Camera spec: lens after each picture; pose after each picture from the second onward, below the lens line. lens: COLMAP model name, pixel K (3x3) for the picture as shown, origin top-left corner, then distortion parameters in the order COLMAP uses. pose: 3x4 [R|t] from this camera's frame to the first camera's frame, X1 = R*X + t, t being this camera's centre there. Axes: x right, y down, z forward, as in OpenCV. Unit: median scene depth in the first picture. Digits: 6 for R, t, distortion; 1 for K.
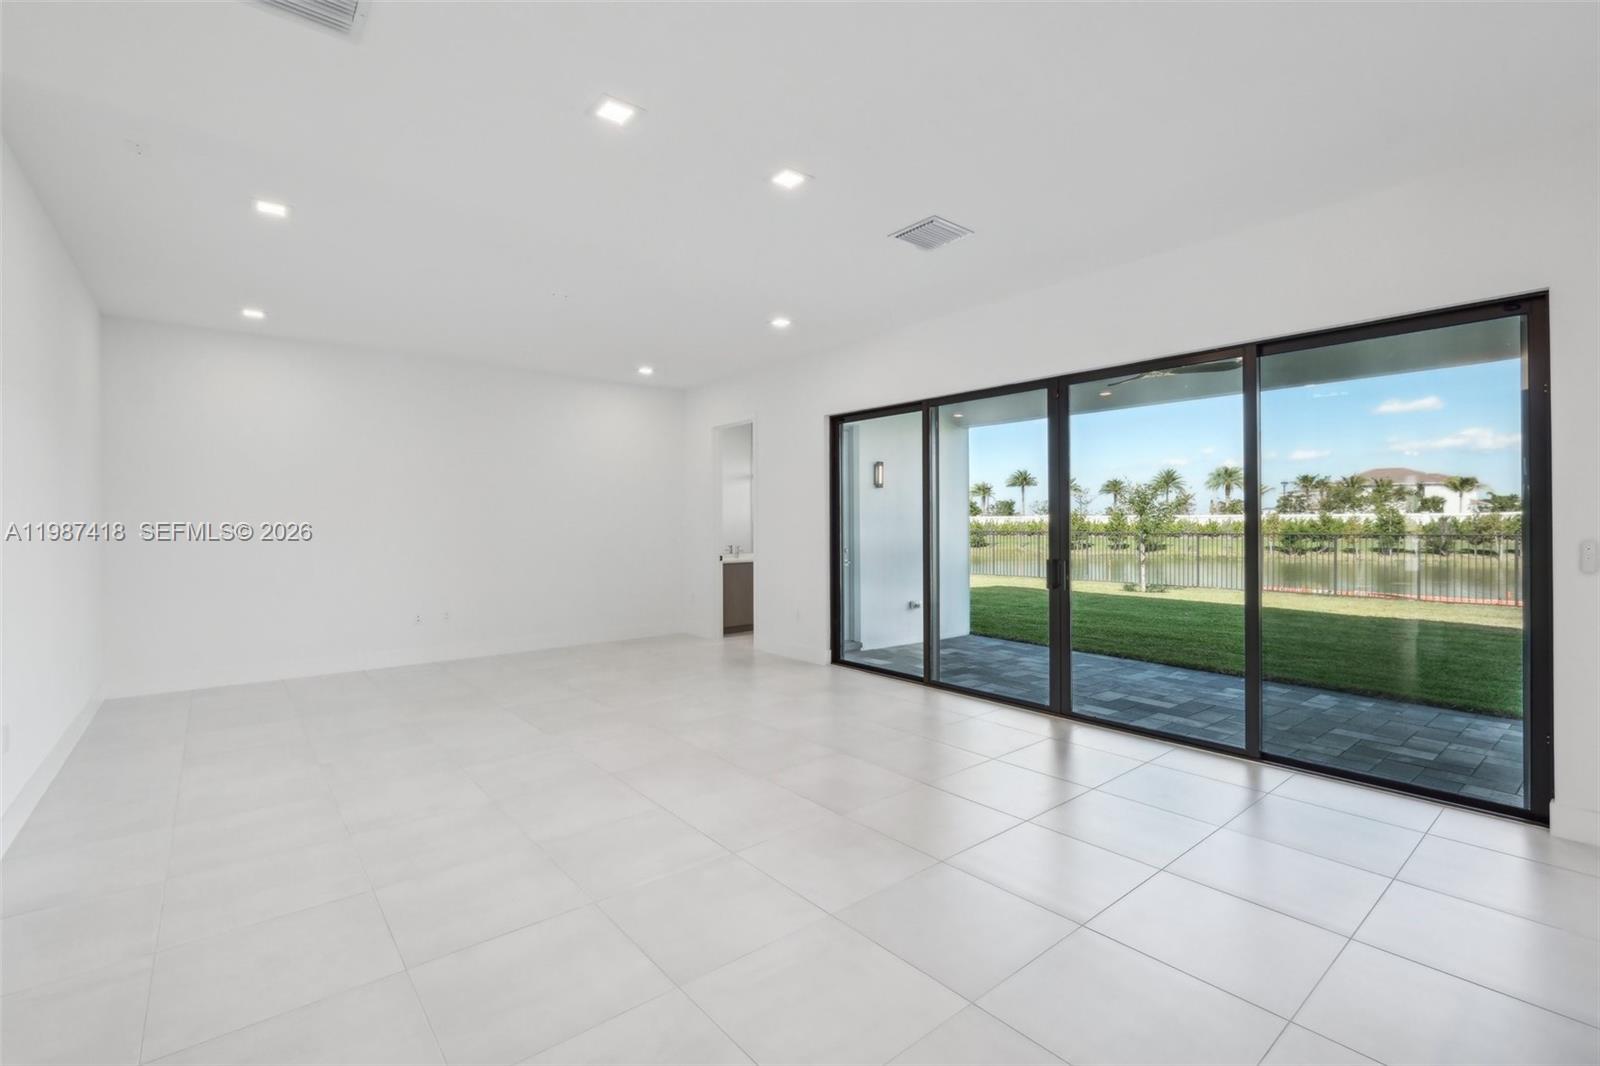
lens RADIAL K [[708.0, 0, 803.7], [0, 708.0, 525.9], [0, 0, 1]] dist [-0.008569, 0.000683]
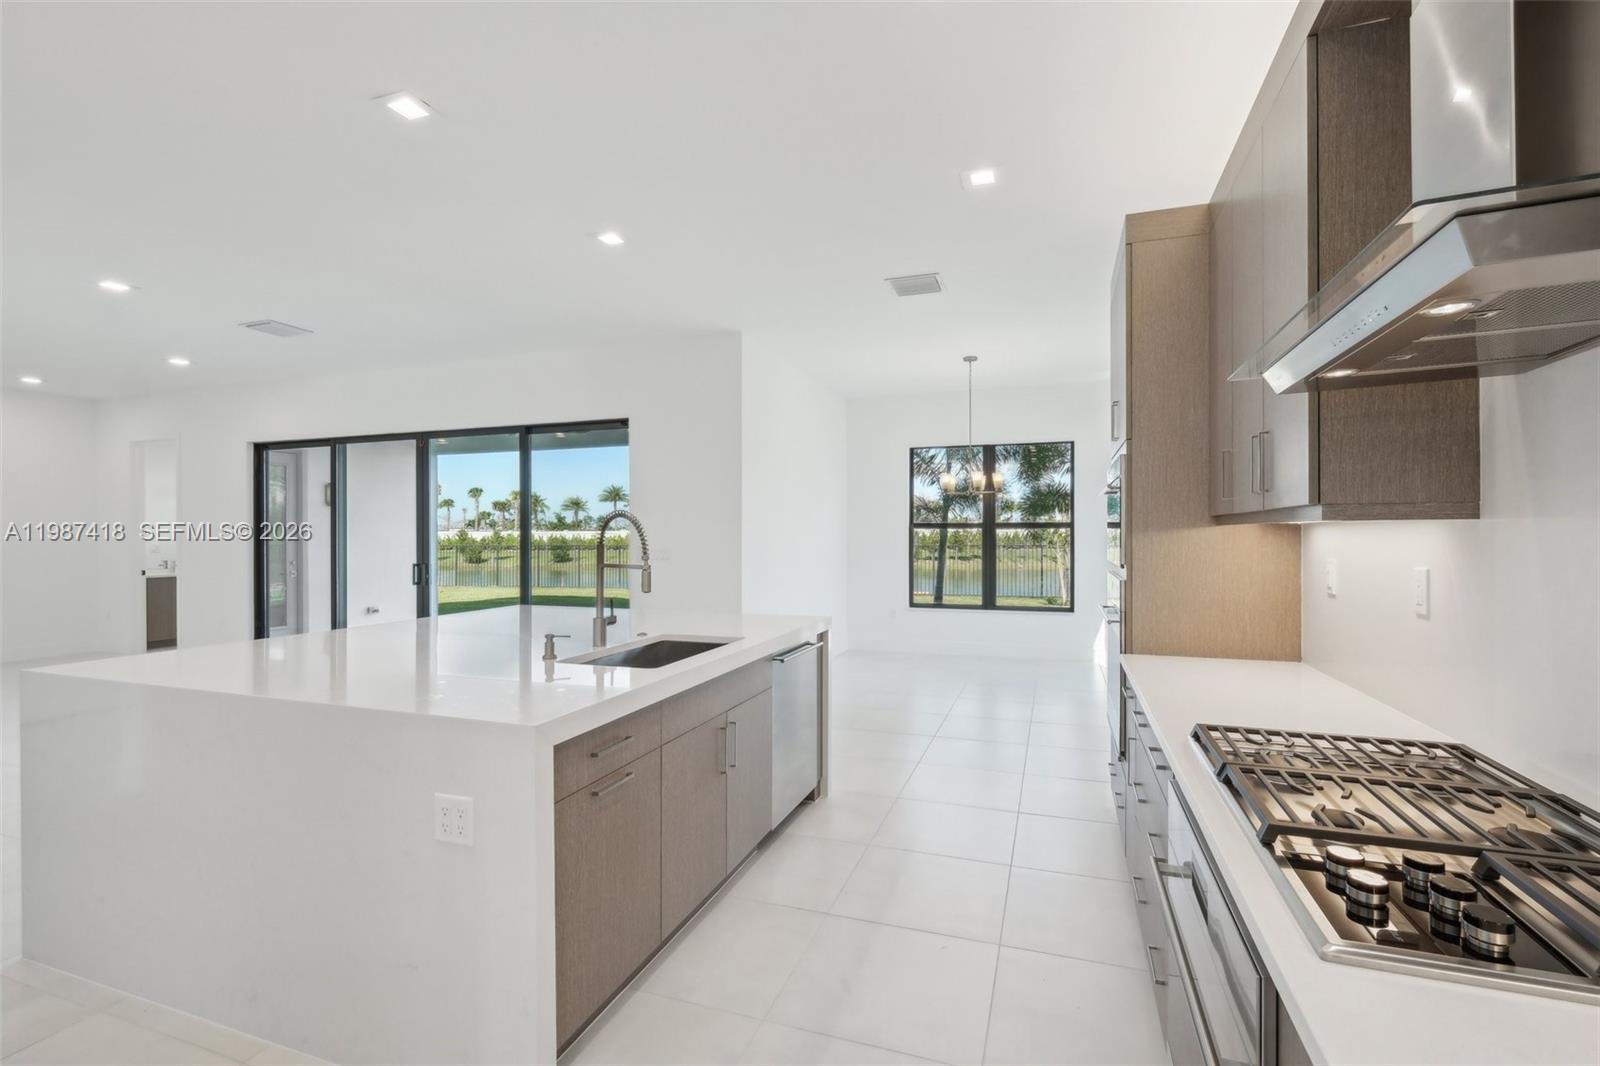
lens RADIAL K [[708.0, 0, 805.2], [0, 708.0, 536.4], [0, 0, 1]] dist [-0.008569, 0.000683]
pose [[0.850294, -0.000692, 0.526307, 0.159509], [0.003926, 0.999980, -0.005028, 0.002347], [-0.526293, 0.006341, 0.850280, -0.342214]]
